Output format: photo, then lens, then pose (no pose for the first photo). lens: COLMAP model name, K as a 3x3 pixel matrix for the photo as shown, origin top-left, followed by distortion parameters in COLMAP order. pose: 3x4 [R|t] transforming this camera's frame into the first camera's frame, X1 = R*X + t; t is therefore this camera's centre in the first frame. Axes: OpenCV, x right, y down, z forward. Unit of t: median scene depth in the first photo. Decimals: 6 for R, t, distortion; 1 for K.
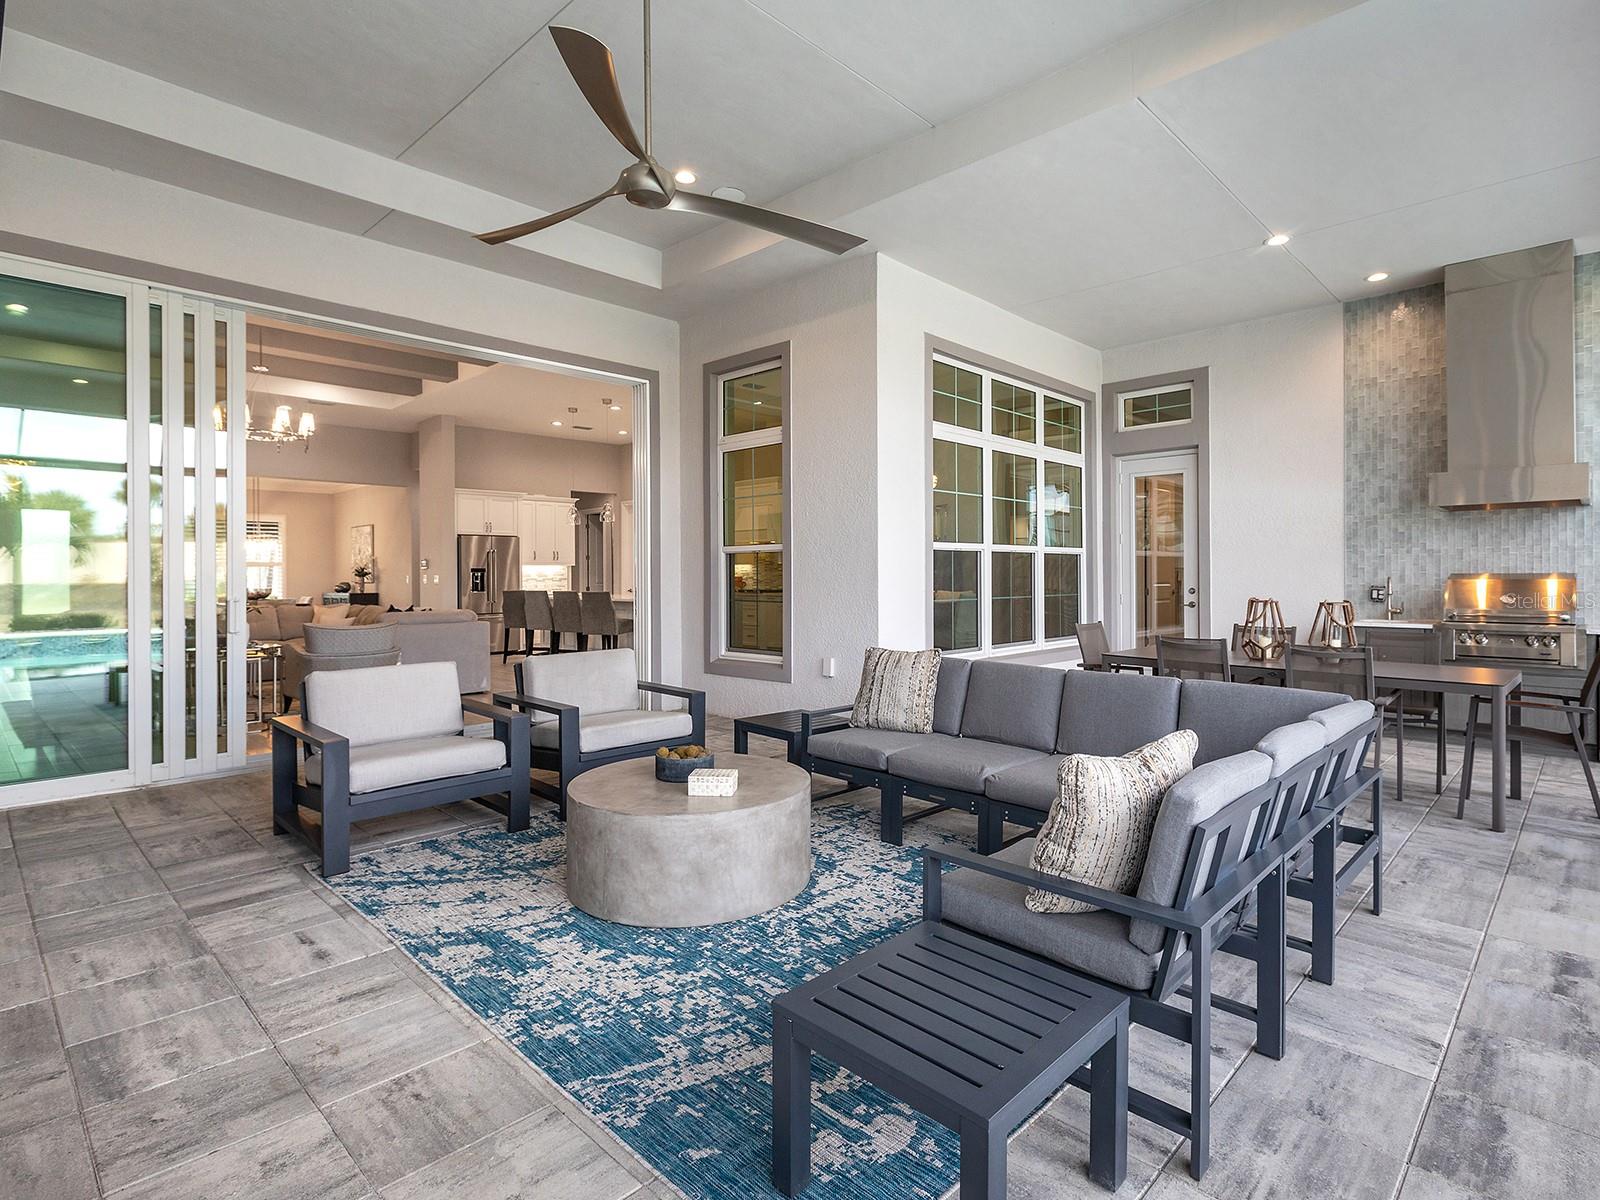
lens RADIAL K [[824.7, 0, 834.5], [0, 824.7, 574.1], [0, 0, 1]] dist [0.001210, -0.000276]
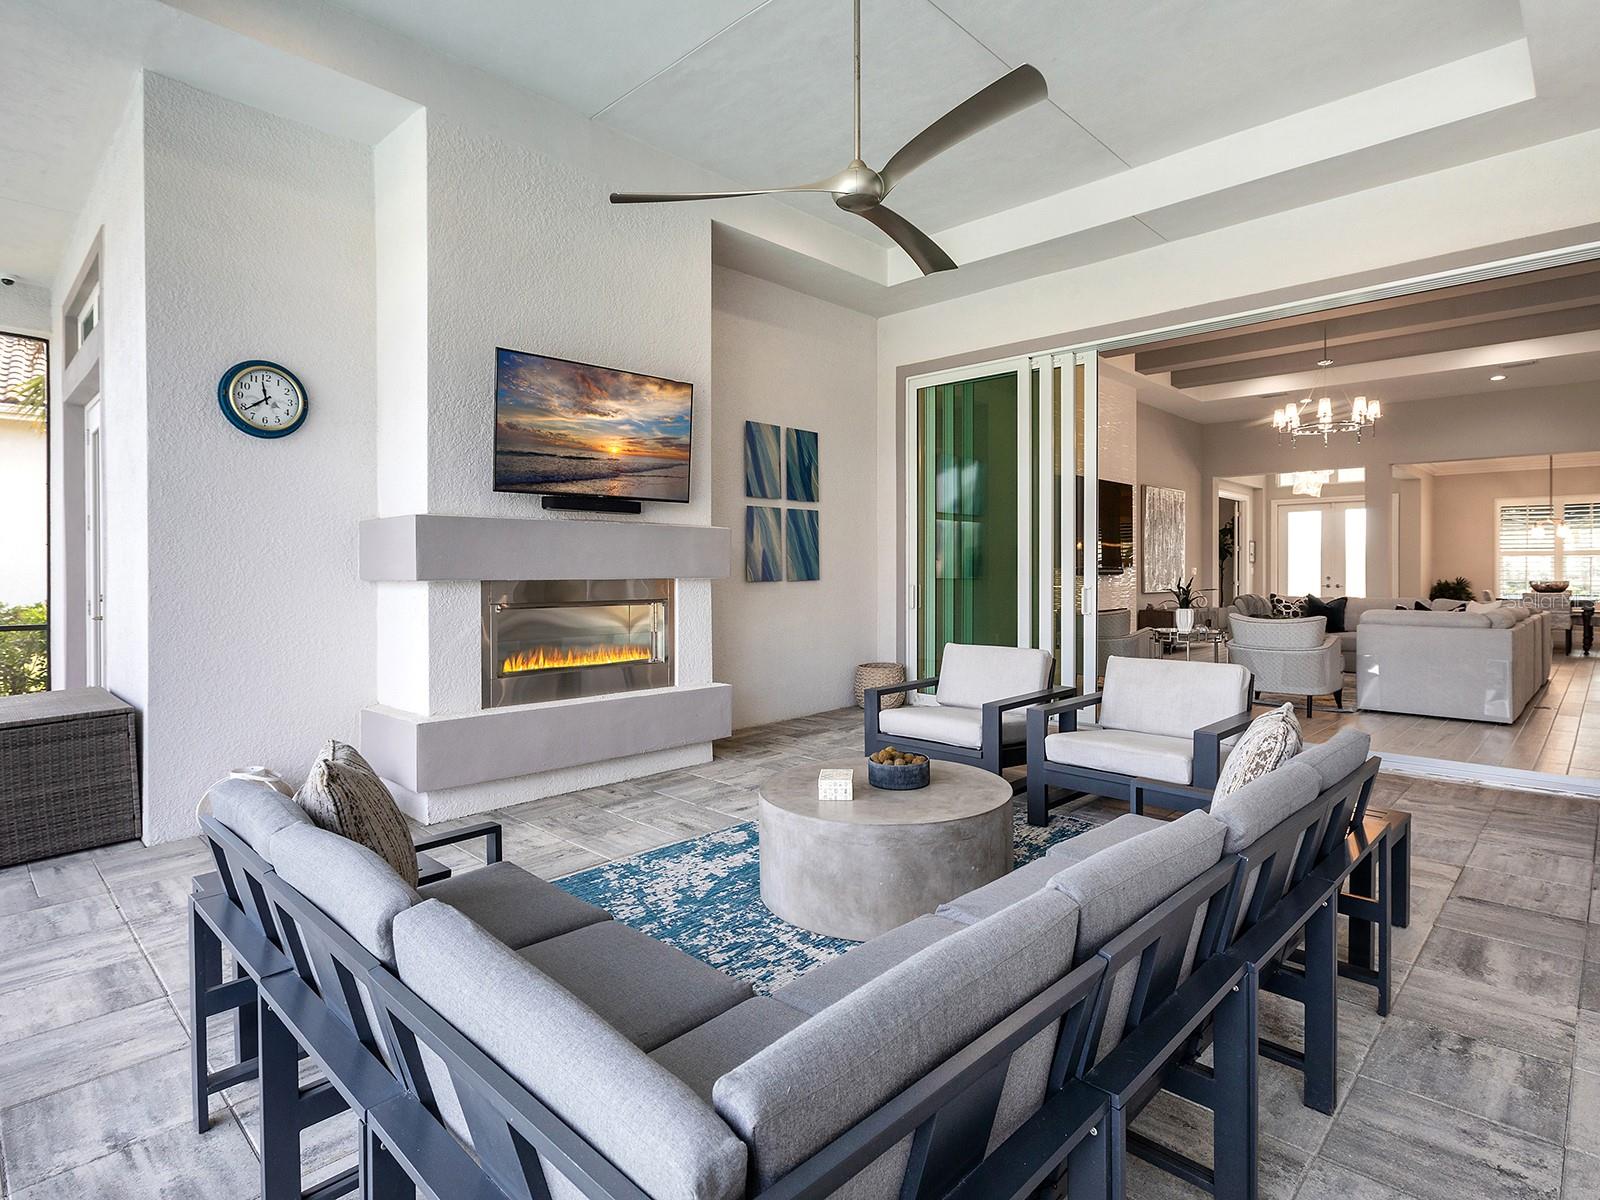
lens RADIAL K [[847.8, 0, 840.3], [0, 847.8, 548.2], [0, 0, 1]] dist [0.001042, 0.000124]
pose [[0.005907, -0.018749, -0.999807, 0.626825], [0.001994, 0.999822, -0.018738, -0.004545], [0.999981, -0.001883, 0.005944, 0.728625]]
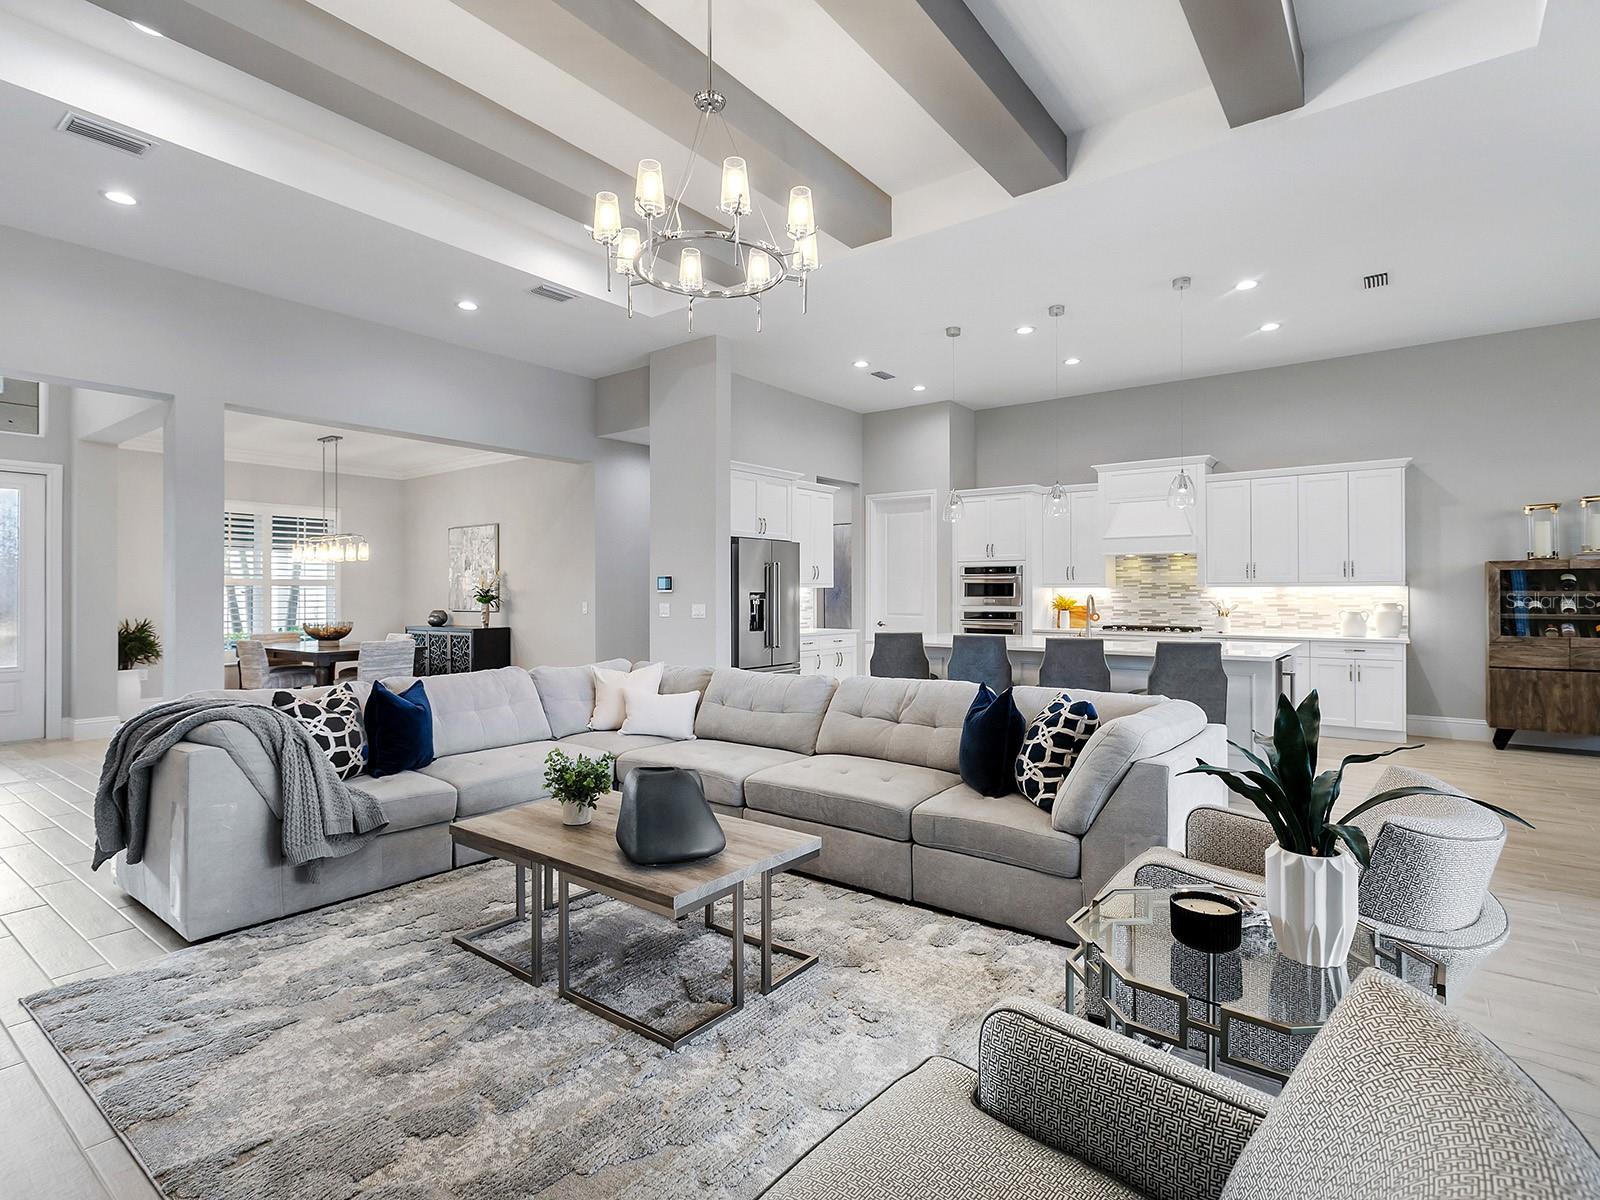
lens RADIAL K [[804.1, 0, 806.8], [0, 804.1, 589.1], [0, 0, 1]] dist [-0.003165, -0.000322]
pose [[0.994442, 0.004666, 0.105178, -1.237235], [-0.004307, 0.999984, -0.003643, -0.019781], [-0.105193, 0.003170, 0.994447, 1.093892]]
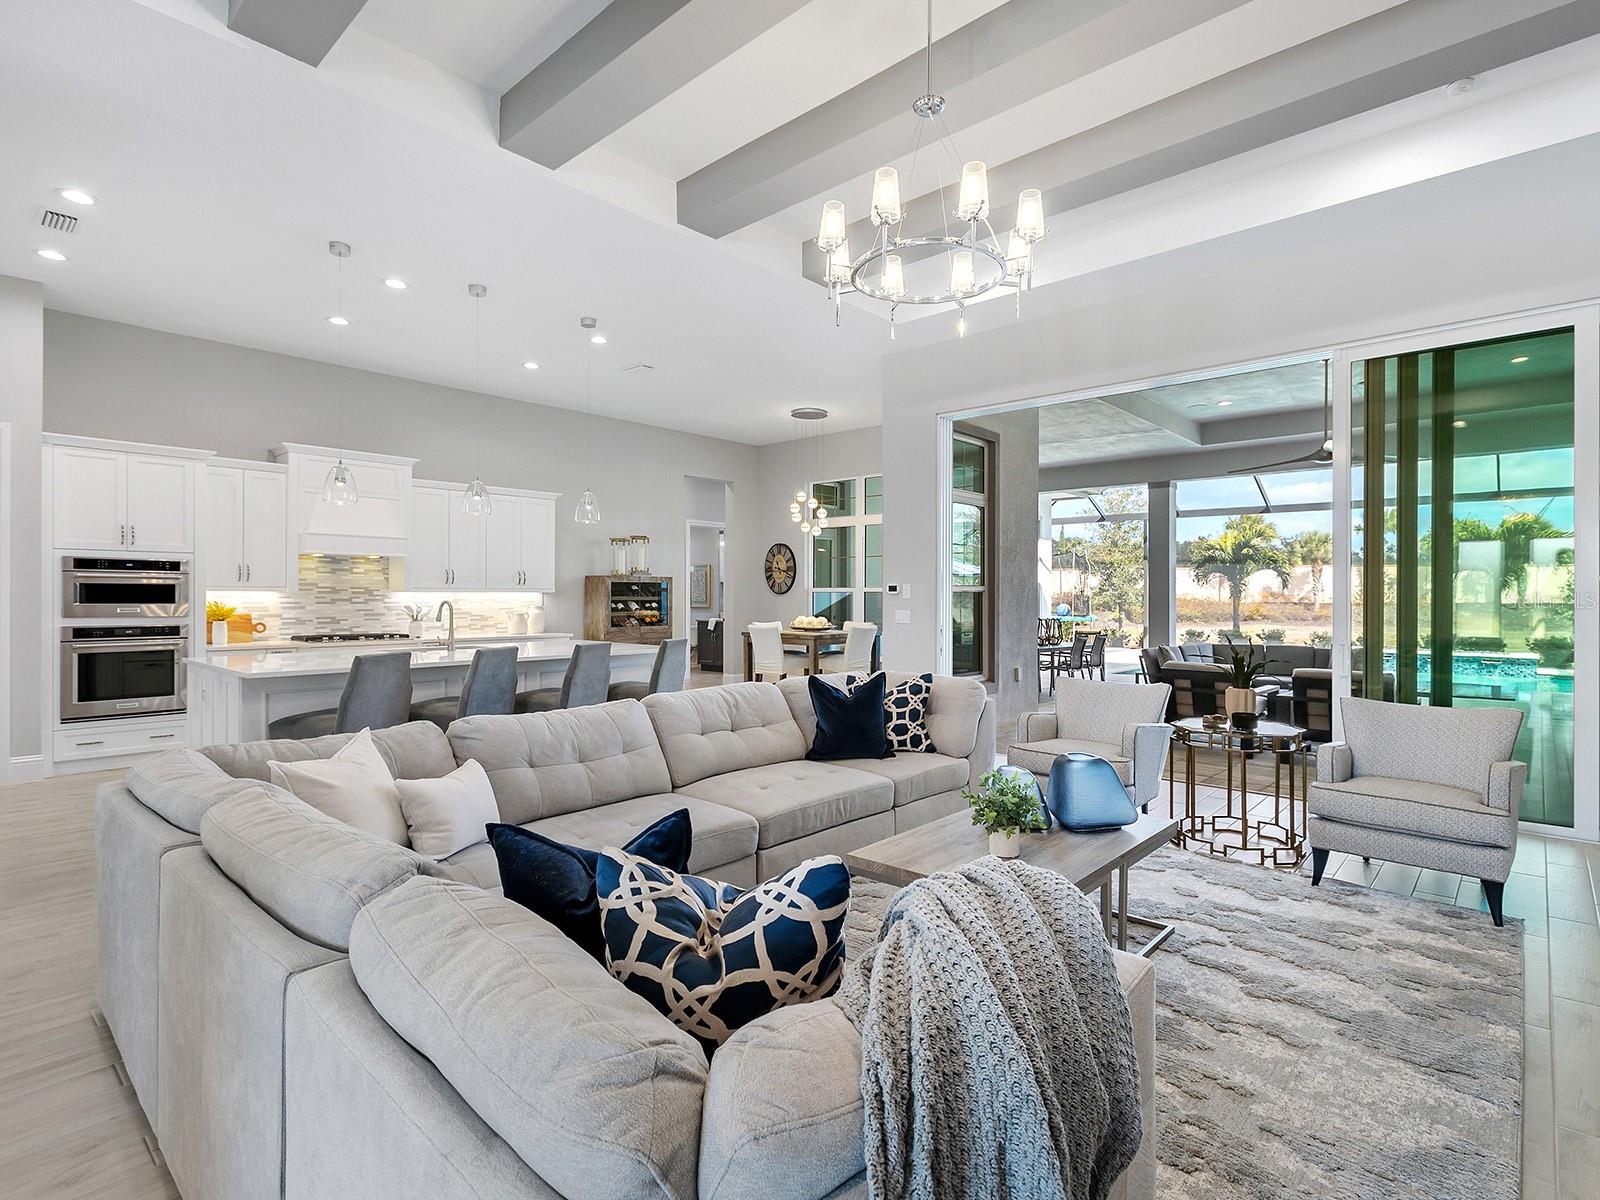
lens RADIAL K [[803.6, 0, 817.4], [0, 803.6, 596.9], [0, 0, 1]] dist [0.001252, -0.000152]
pose [[-0.023223, 0.002799, 0.999726, -1.944109], [-0.002987, 0.999991, -0.002869, -0.021593], [-0.999726, -0.003053, -0.023214, 1.915089]]
